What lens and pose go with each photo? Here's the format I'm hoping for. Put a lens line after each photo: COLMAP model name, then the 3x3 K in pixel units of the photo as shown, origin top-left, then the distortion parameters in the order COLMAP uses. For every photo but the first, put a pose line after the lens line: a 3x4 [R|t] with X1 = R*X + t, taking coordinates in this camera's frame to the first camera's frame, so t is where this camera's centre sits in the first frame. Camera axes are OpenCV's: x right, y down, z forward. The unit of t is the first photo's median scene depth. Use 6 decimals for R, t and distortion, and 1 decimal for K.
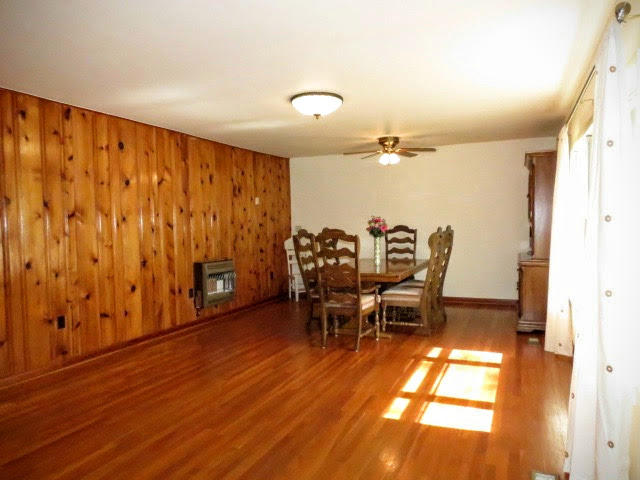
lens RADIAL K [[453.5, 0, 320.0], [0, 453.5, 240.0], [0, 0, 1]] dist [0.001240, 0.001395]
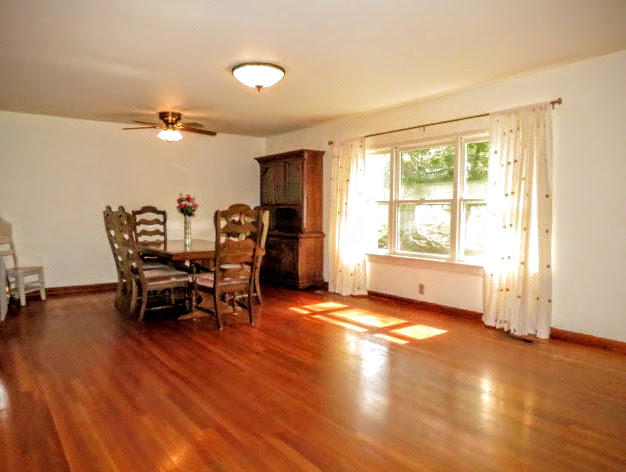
lens RADIAL K [[453.0, 0, 313.0], [0, 453.0, 236.0], [0, 0, 1]] dist [-0.004819, 0.003229]
pose [[0.501455, -0.031720, 0.864602, -0.539682], [0.023570, 0.999458, 0.022997, 0.018745], [-0.864863, 0.008847, 0.501931, 0.270242]]
